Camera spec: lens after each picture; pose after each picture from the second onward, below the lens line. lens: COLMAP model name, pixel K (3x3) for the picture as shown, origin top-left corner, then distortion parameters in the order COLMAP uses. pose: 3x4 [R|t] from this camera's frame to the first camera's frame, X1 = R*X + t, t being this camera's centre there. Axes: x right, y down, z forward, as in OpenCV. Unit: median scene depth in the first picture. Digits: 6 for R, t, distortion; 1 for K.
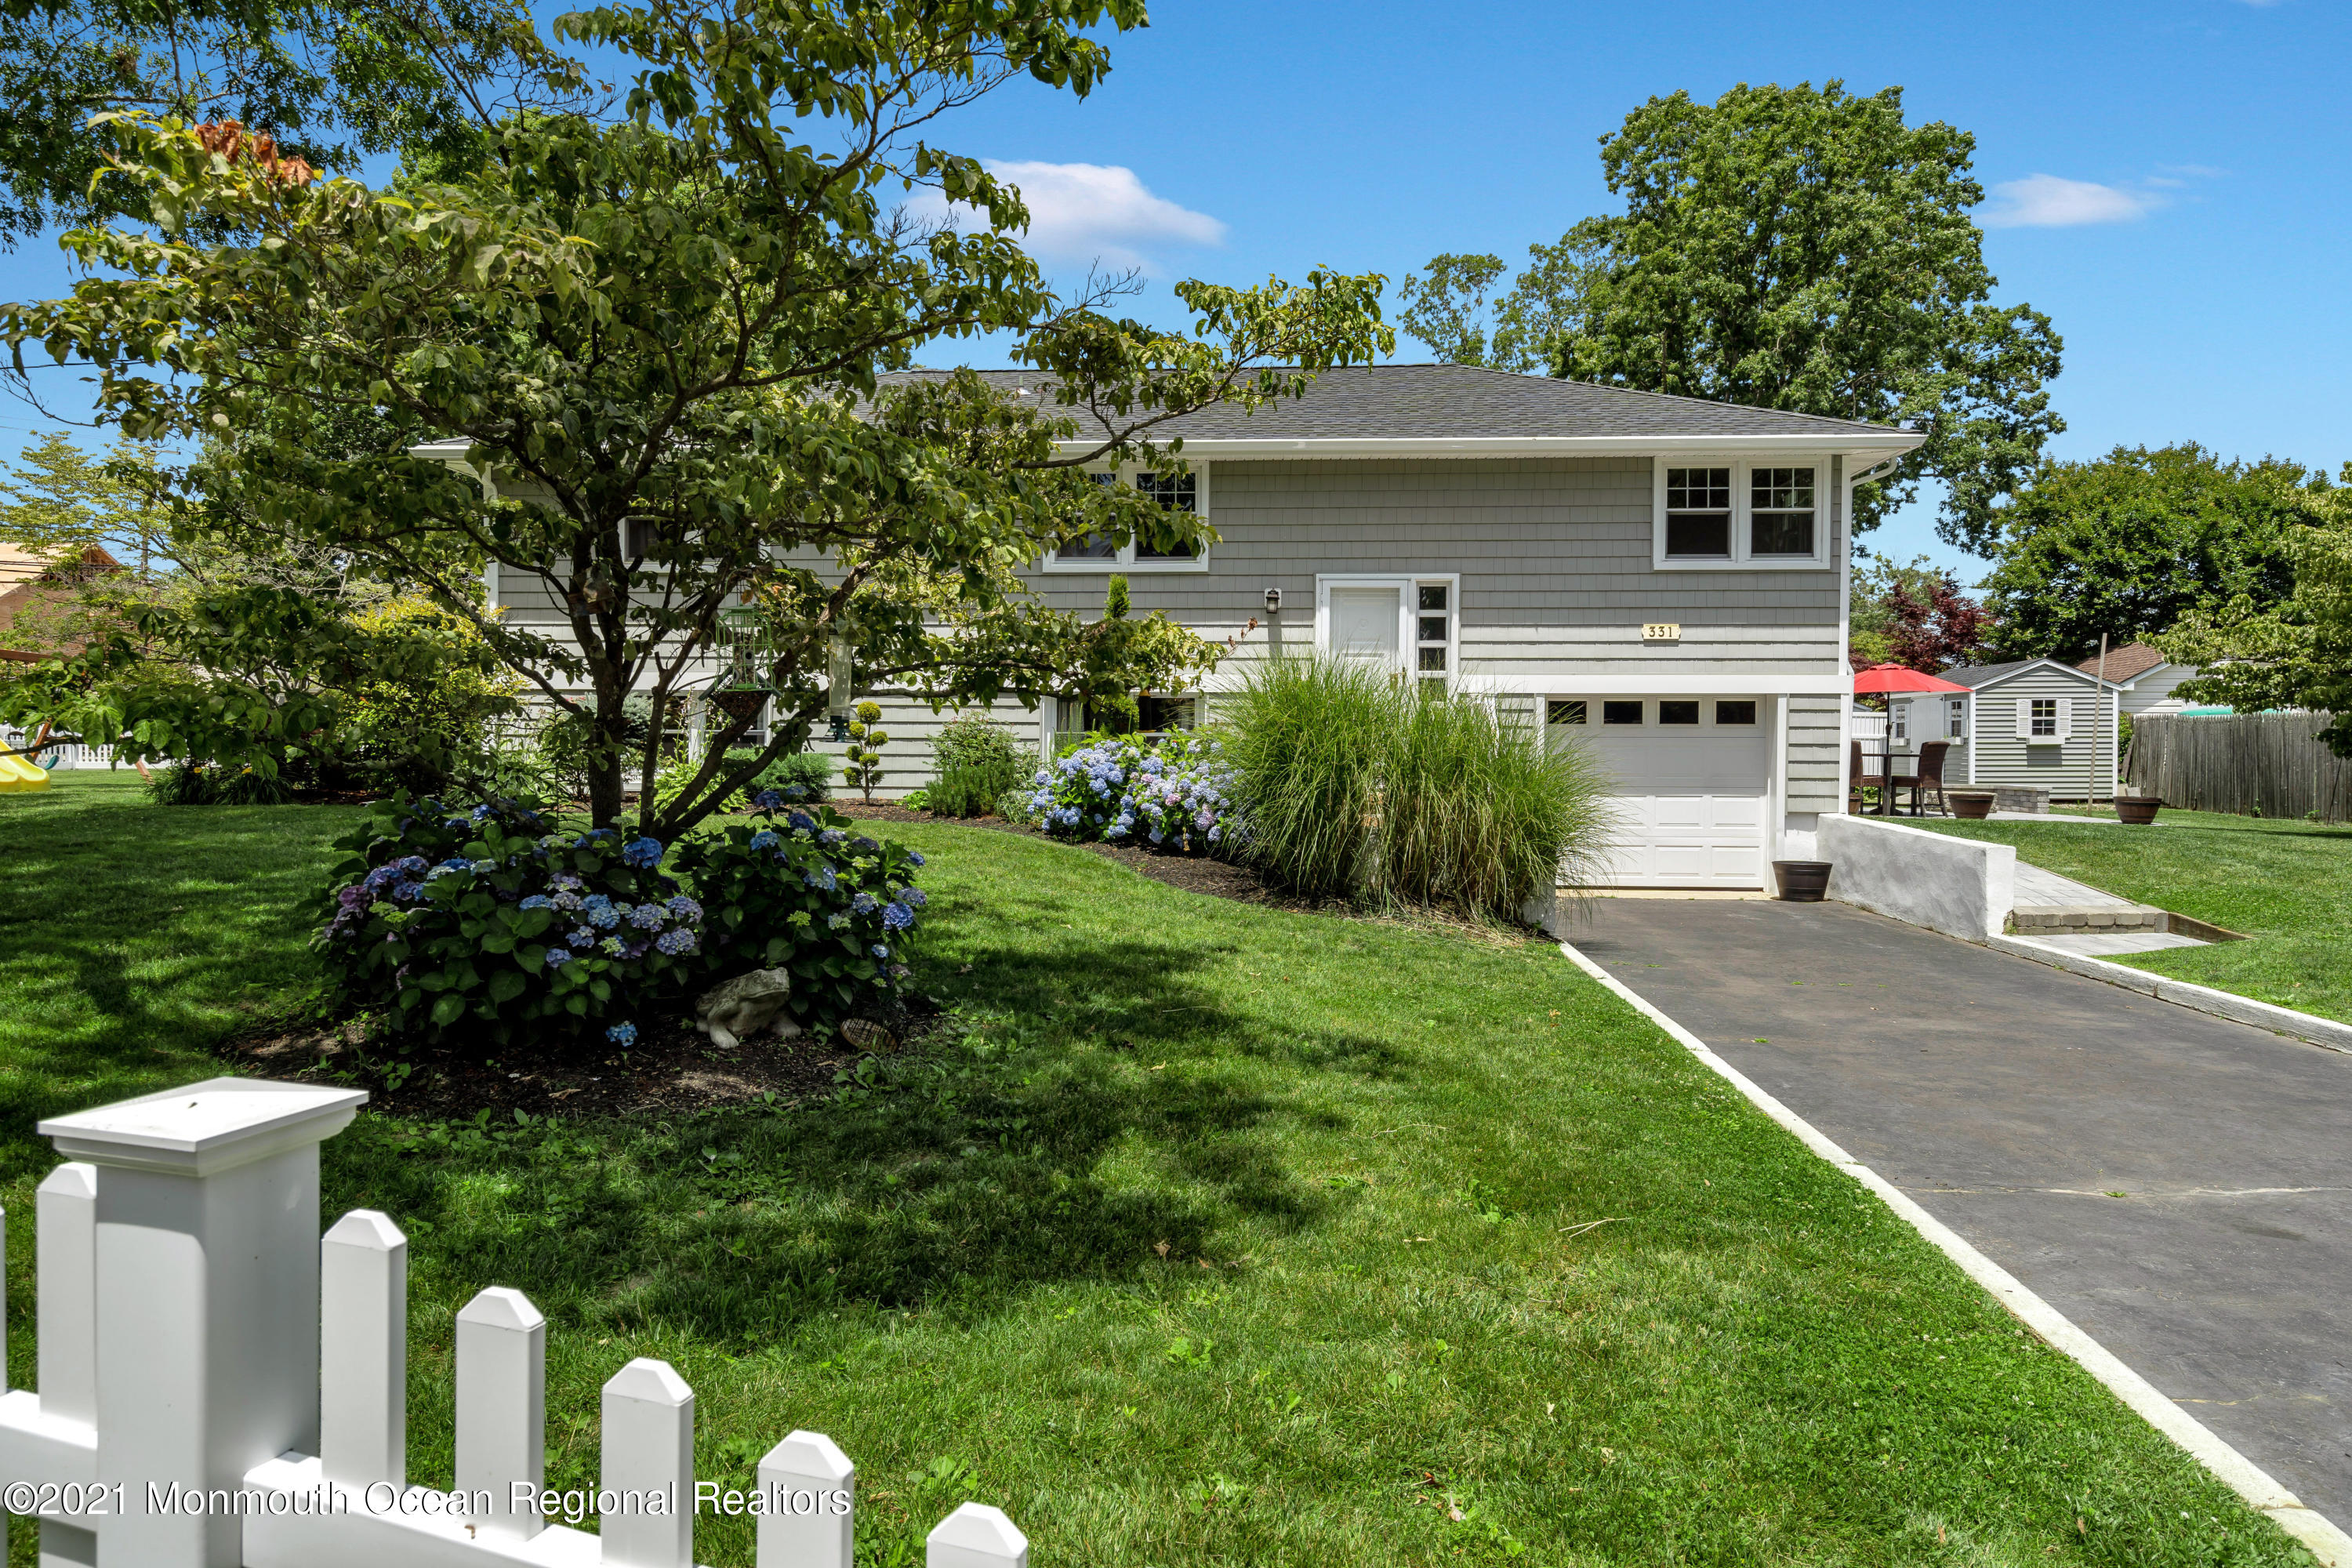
lens RADIAL K [[1455.3, 0, 1176.0], [0, 1455.3, 784.0], [0, 0, 1]] dist [0.004575, 0.000119]
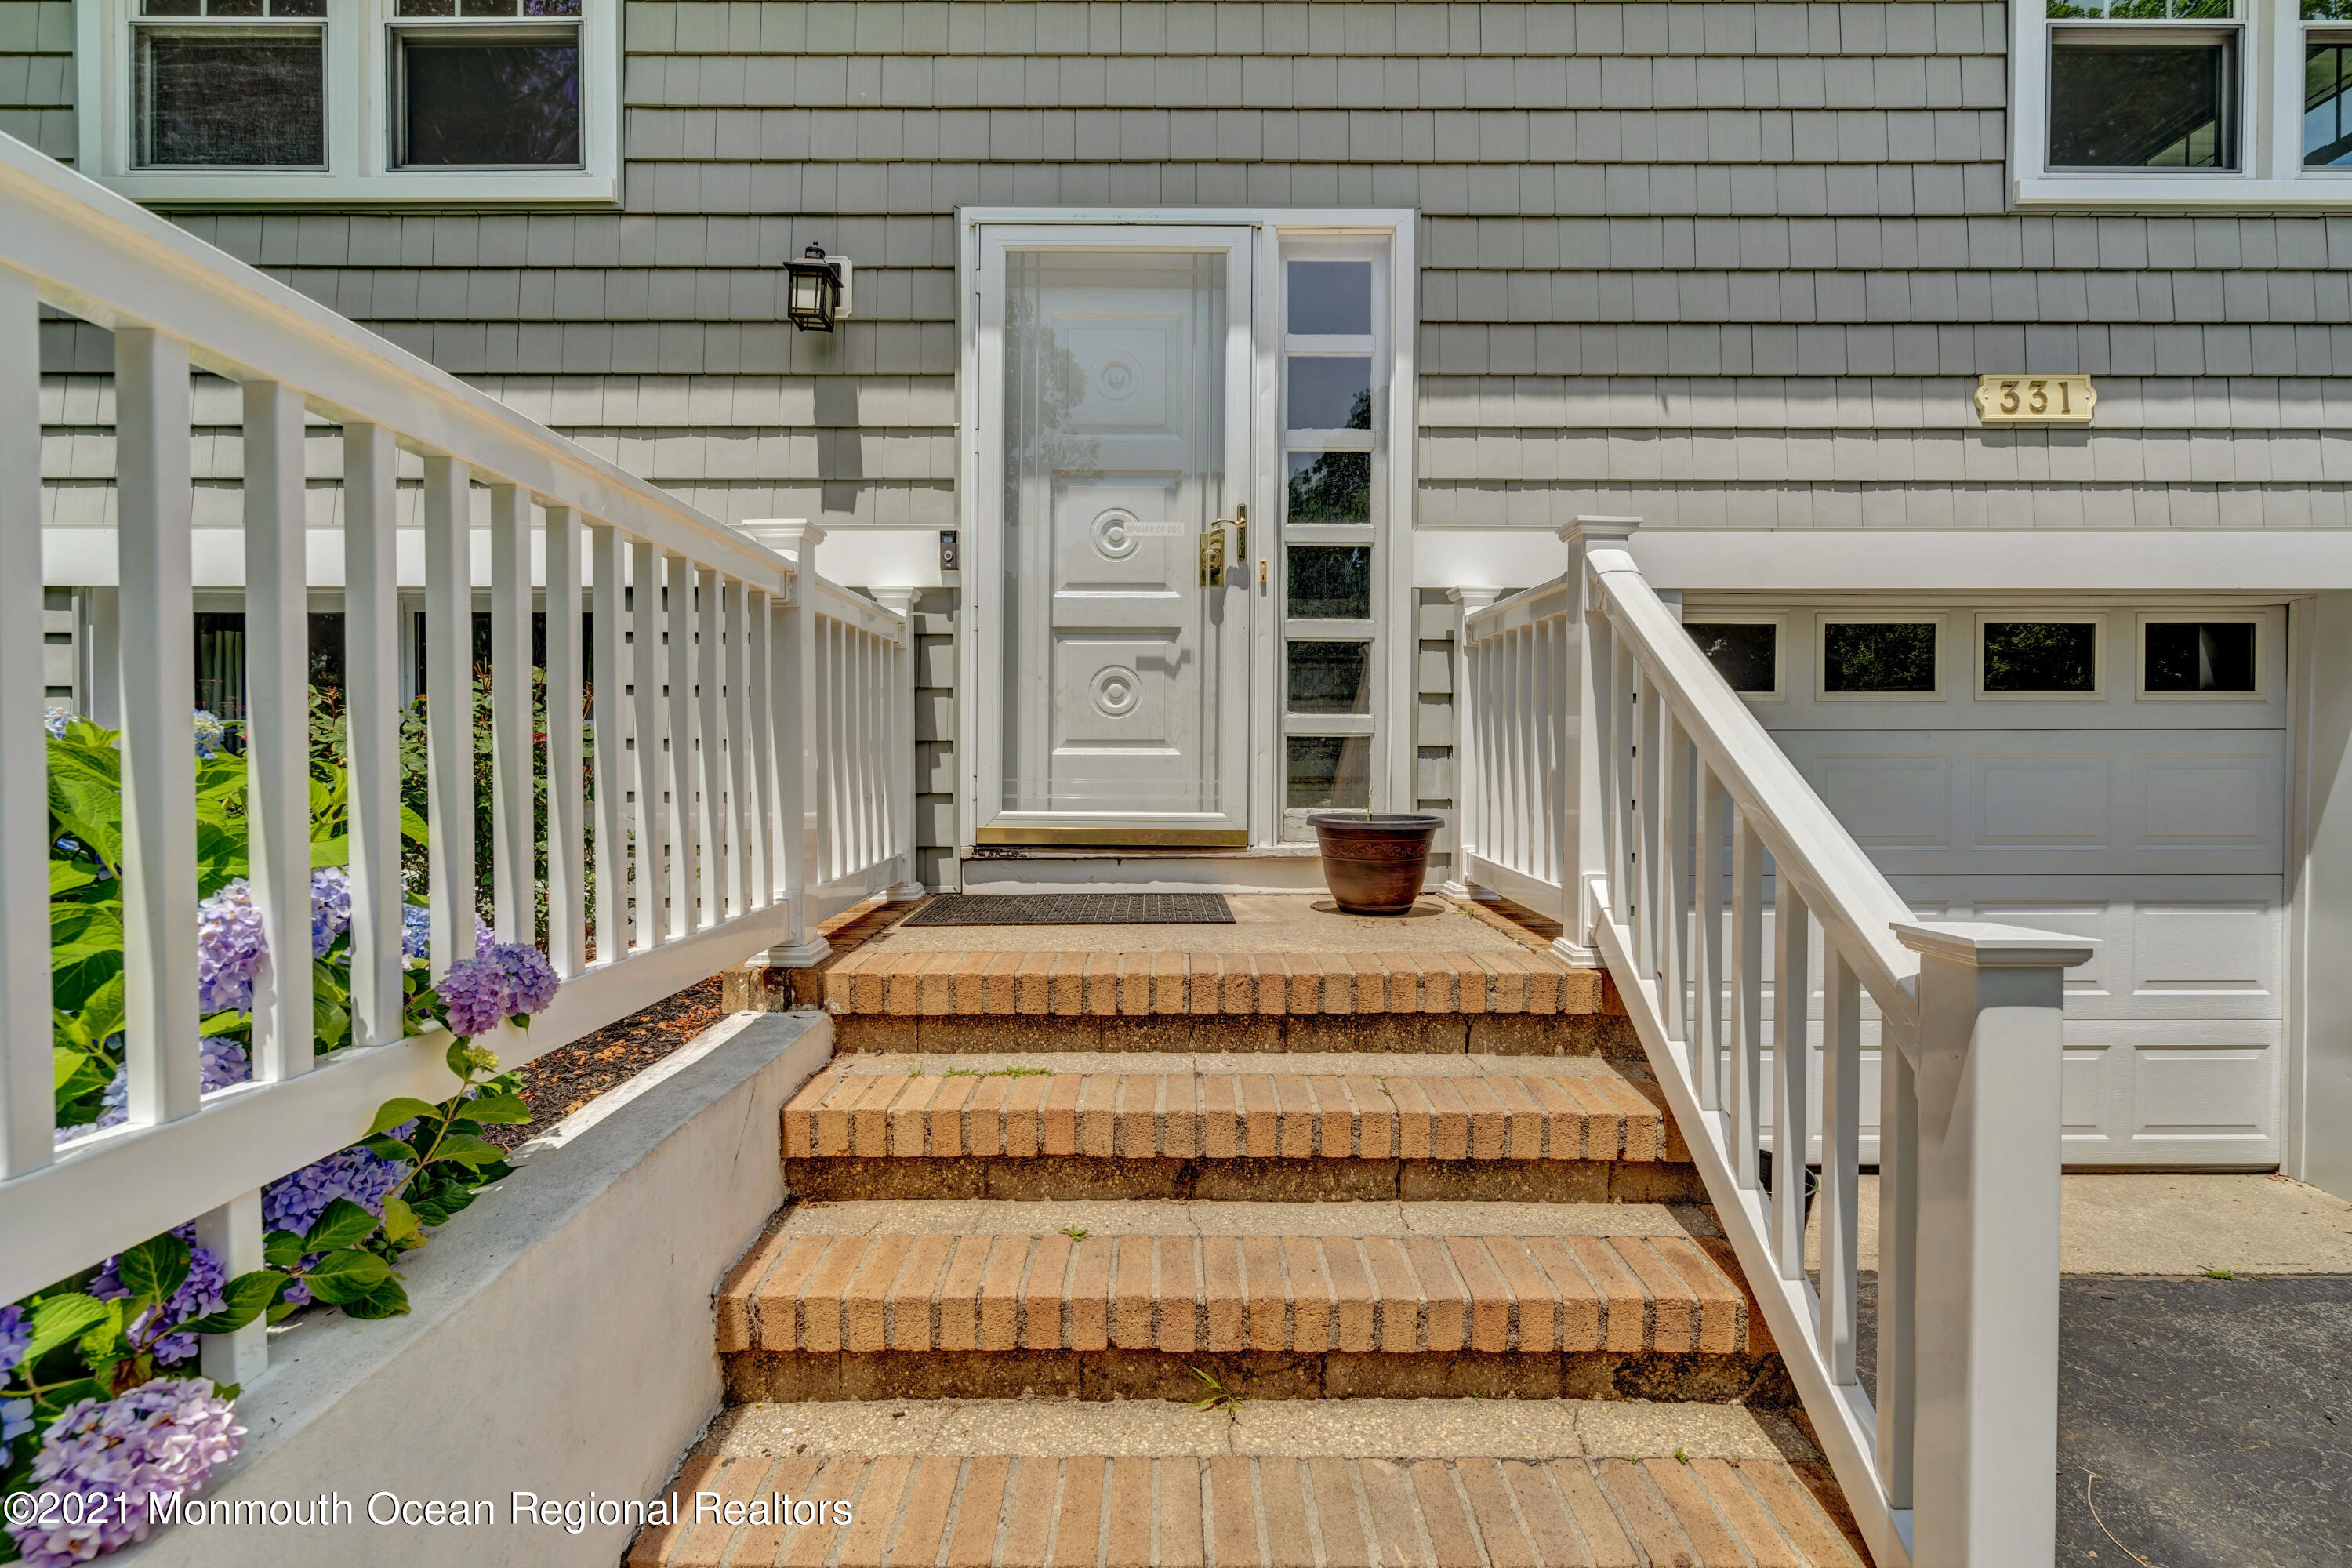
lens RADIAL K [[1067.5, 0, 1178.5], [0, 1067.5, 780.6], [0, 0, 1]] dist [-0.004004, 0.003996]
pose [[0.997452, -0.006232, 0.071072, 0.127484], [0.006896, 0.999935, -0.009100, -0.019645], [-0.071011, 0.009566, 0.997430, 0.780054]]
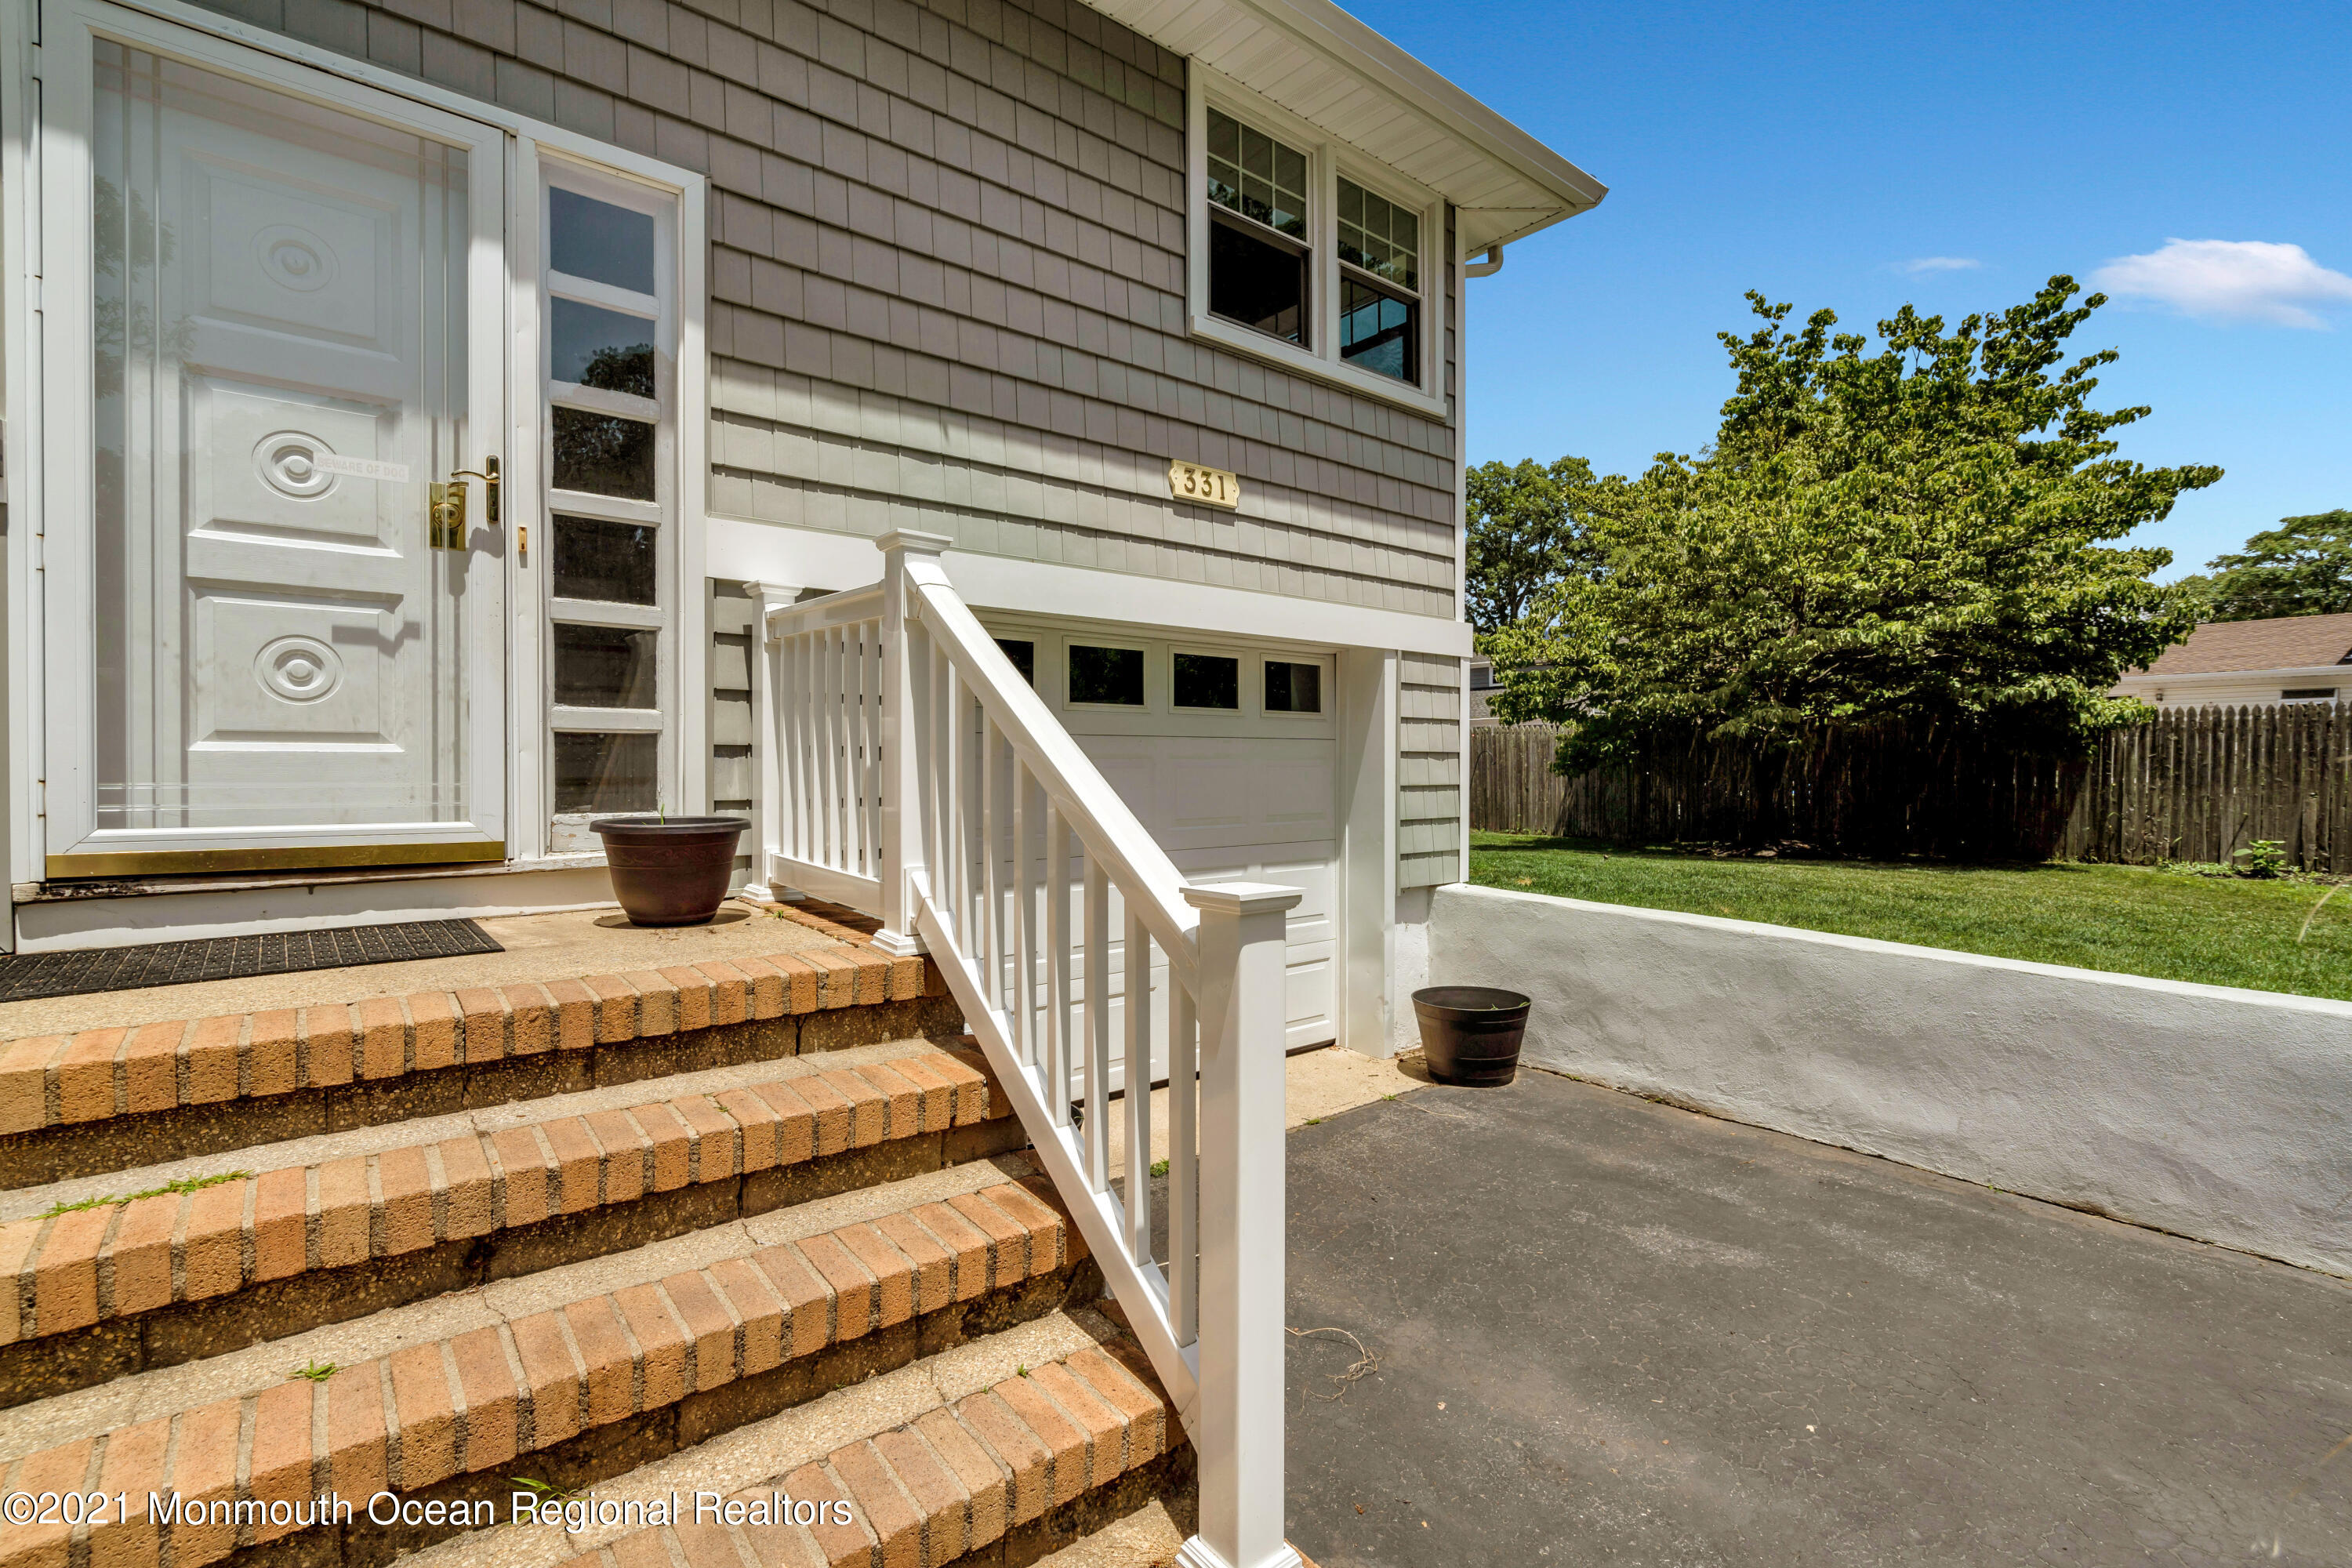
lens RADIAL K [[1070.4, 0, 1167.9], [0, 1070.4, 778.1], [0, 0, 1]] dist [-0.003975, 0.003784]
pose [[0.731860, -0.014398, 0.681303, 0.113964], [0.021178, 0.999774, -0.001621, -0.019595], [-0.681126, 0.015615, 0.732000, 0.782484]]
